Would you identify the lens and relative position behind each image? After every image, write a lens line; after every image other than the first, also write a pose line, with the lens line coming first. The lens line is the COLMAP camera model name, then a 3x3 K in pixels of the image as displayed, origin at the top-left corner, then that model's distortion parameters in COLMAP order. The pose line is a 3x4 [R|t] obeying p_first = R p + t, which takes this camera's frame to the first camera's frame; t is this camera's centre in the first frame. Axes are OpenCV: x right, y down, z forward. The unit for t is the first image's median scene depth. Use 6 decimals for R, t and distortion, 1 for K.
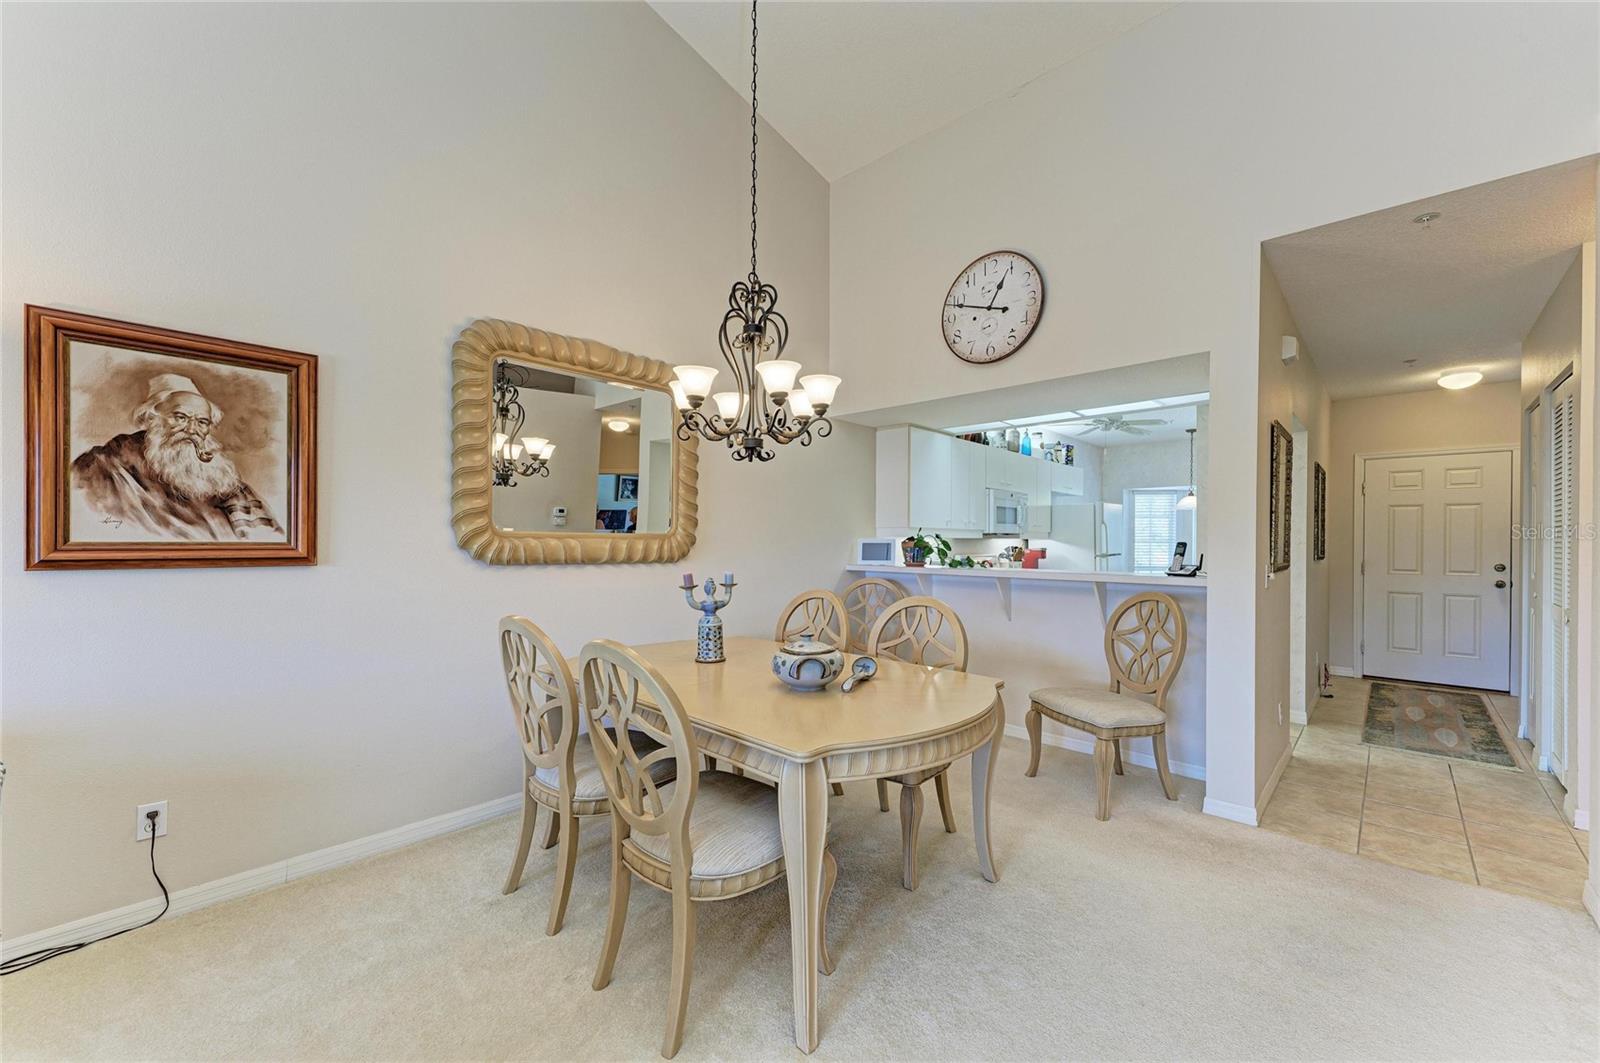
lens RADIAL K [[635.4, 0, 807.0], [0, 635.4, 538.0], [0, 0, 1]] dist [0.008669, -0.000545]
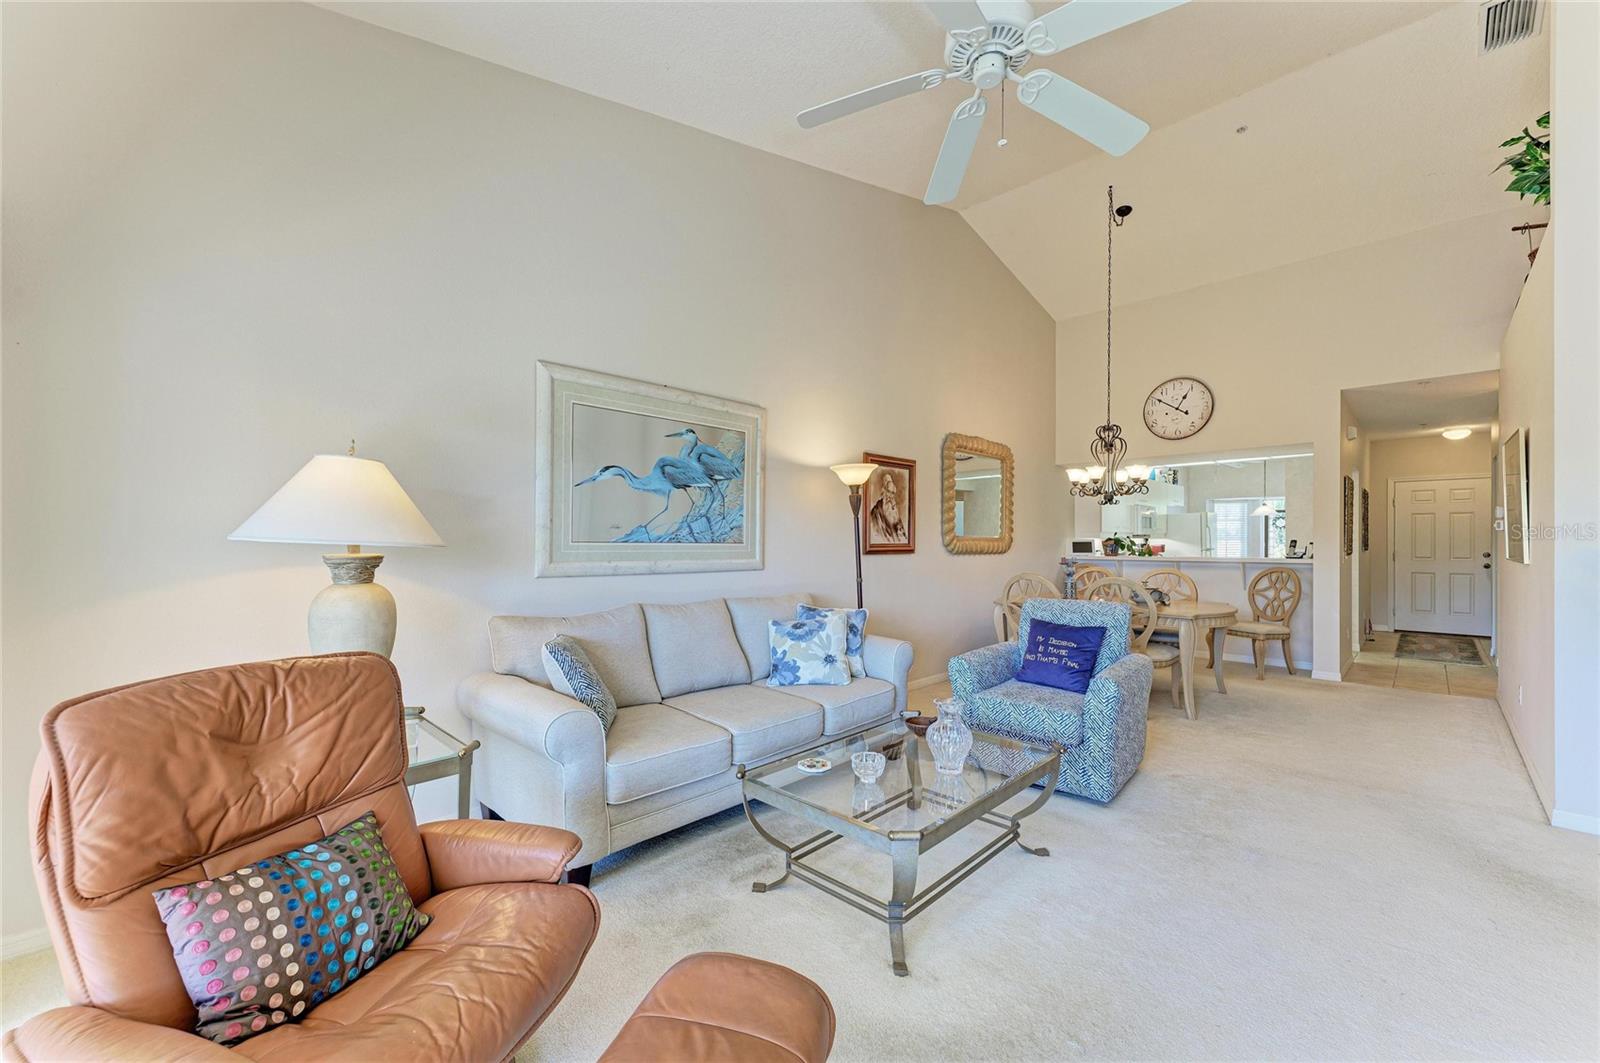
lens RADIAL K [[635.4, 0, 807.0], [0, 635.4, 538.0], [0, 0, 1]] dist [0.008669, -0.000545]
pose [[0.999659, -0.007422, -0.025045, -0.646128], [0.007436, 0.999972, 0.000487, -0.009597], [0.025041, -0.000673, 0.999686, -0.736648]]
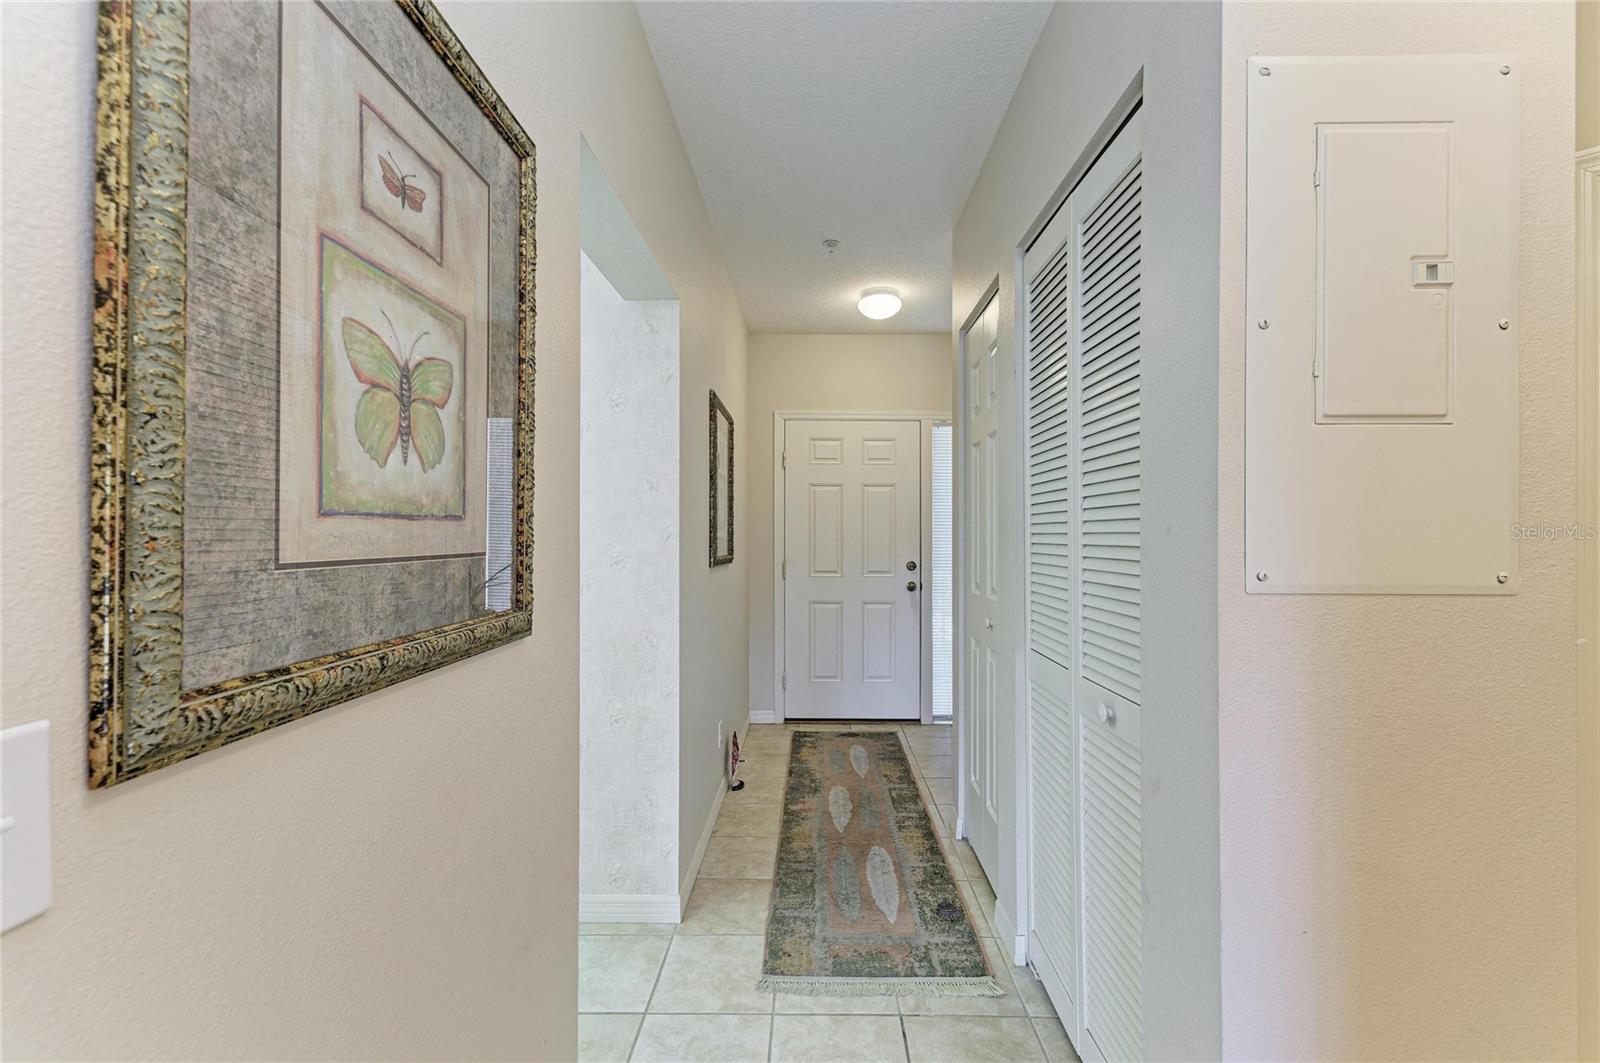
lens RADIAL K [[660.3, 0, 800.0], [0, 660.3, 531.5], [0, 0, 1]] dist [0.000543, 0.000003]
pose [[0.753559, -0.004389, 0.657366, 0.578719], [0.005214, 0.999986, 0.000700, 0.002866], [-0.657360, 0.002899, 0.753571, 0.626932]]
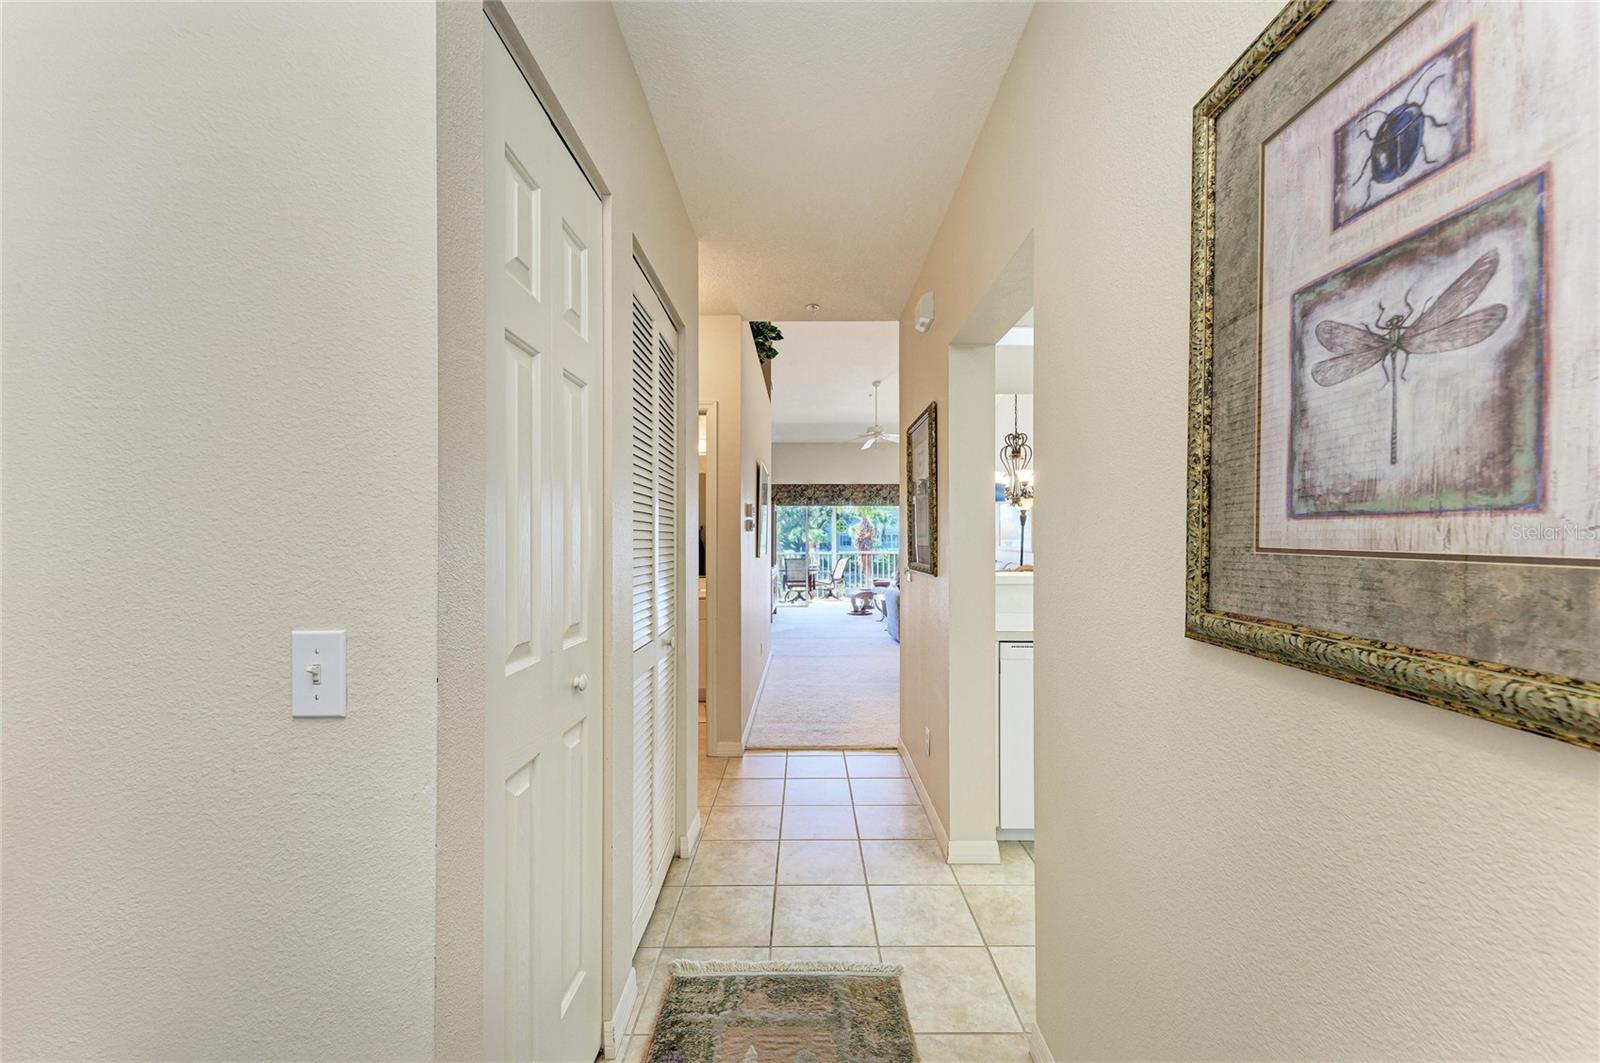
lens RADIAL K [[635.4, 0, 807.0], [0, 635.4, 538.0], [0, 0, 1]] dist [0.008669, -0.000545]
pose [[-0.738892, -0.003142, -0.673817, 1.223563], [-0.001777, 0.999995, -0.002714, 0.004038], [0.673822, -0.000808, -0.738893, 1.292796]]
